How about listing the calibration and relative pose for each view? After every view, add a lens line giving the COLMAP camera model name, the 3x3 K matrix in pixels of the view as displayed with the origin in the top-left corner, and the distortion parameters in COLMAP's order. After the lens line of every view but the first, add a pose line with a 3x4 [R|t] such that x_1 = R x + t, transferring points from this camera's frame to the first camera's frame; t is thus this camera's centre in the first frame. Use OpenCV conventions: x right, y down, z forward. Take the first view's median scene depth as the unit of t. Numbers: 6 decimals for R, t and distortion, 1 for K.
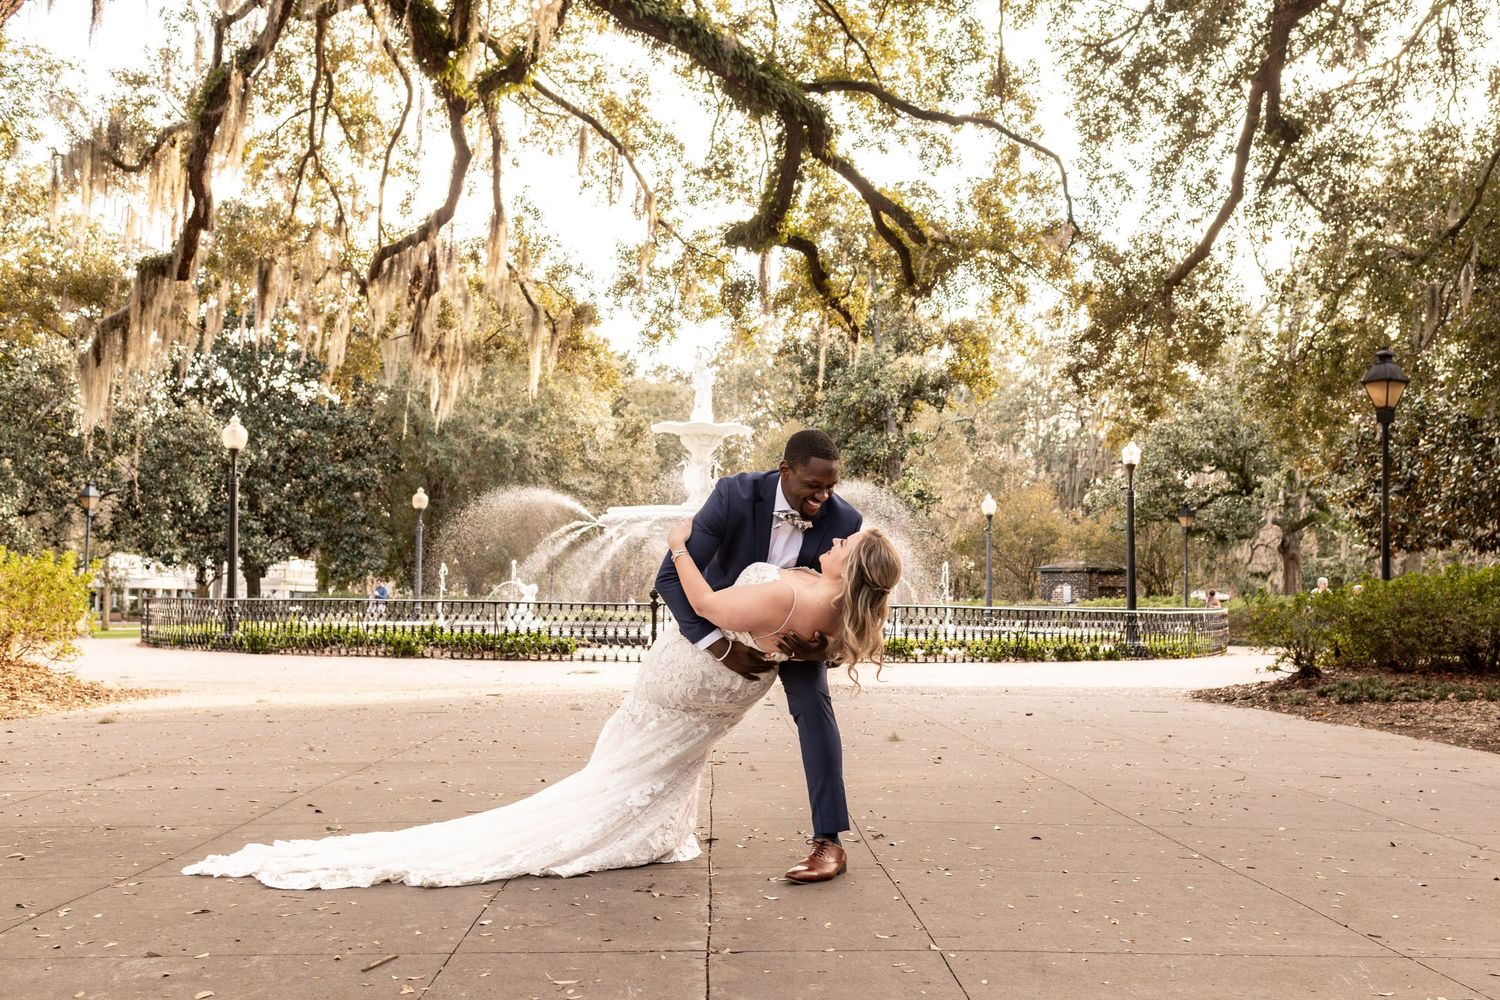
lens RADIAL K [[1546.3, 0, 809.2], [0, 1546.3, 547.2], [0, 0, 1]] dist [-0.004642, 0.004371]
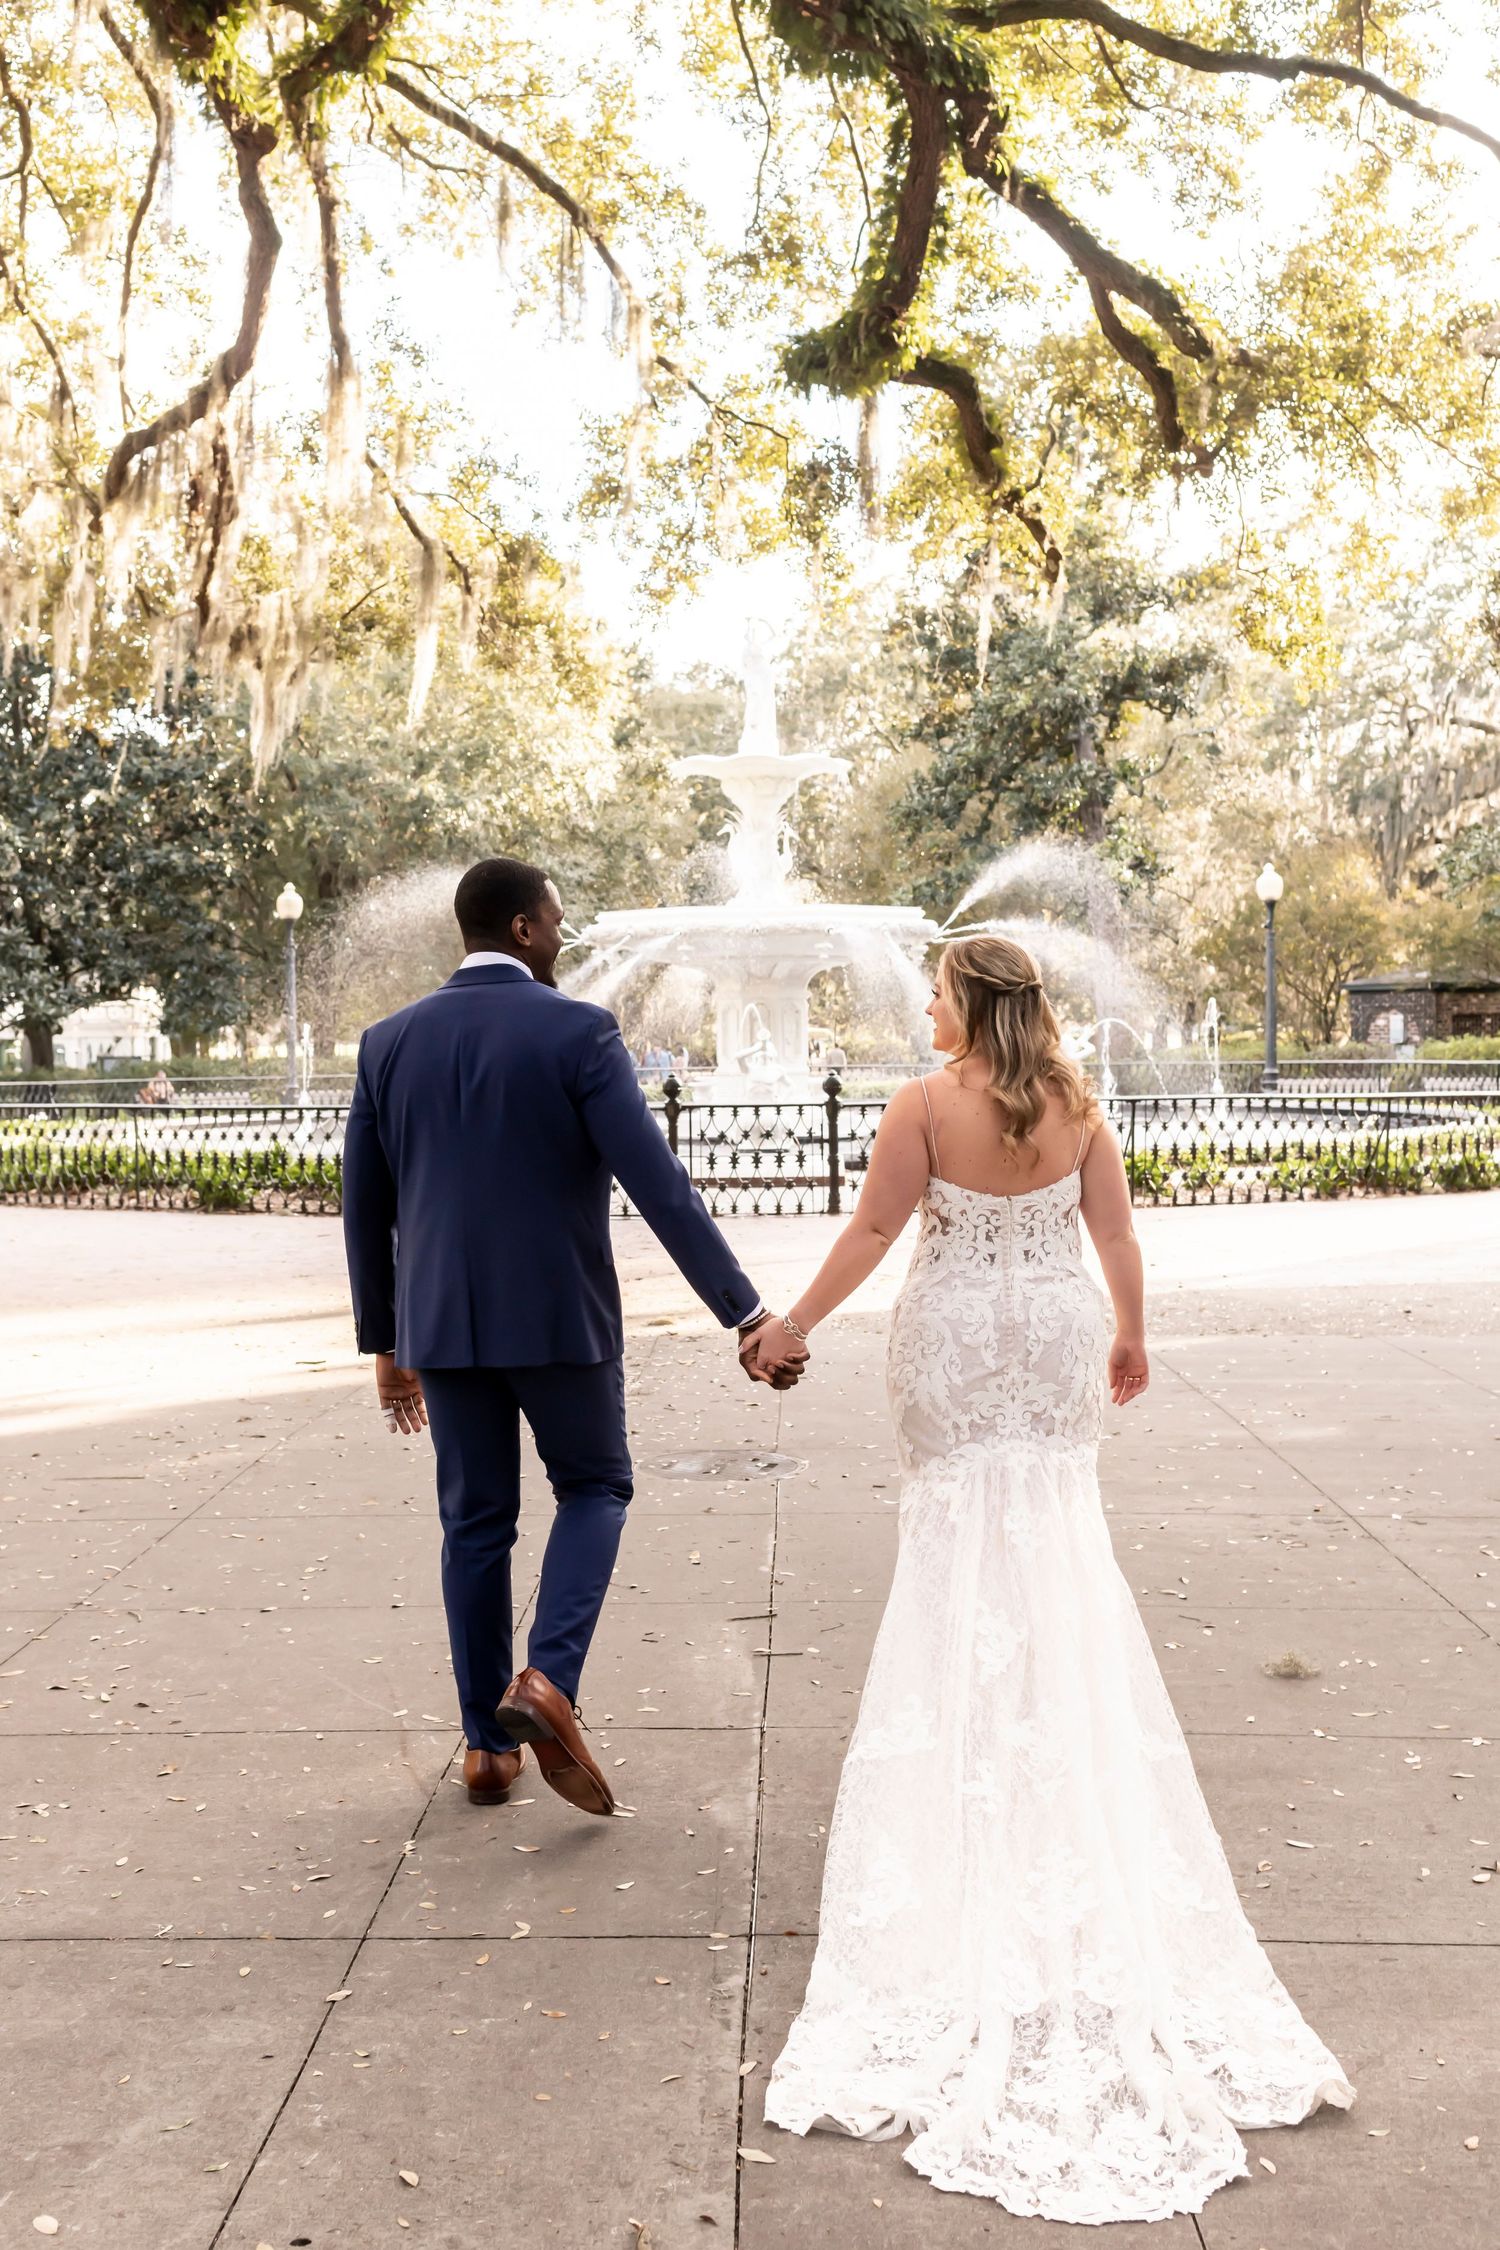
lens RADIAL K [[2283.7, 0, 710.4], [0, 2283.7, 1121.0], [0, 0, 1]] dist [0.002327, 0.016947]
pose [[0.994778, -0.020260, -0.100029, -0.009006], [0.028198, 0.996507, 0.078599, -0.018516], [0.098087, -0.081010, 0.991875, 0.221198]]
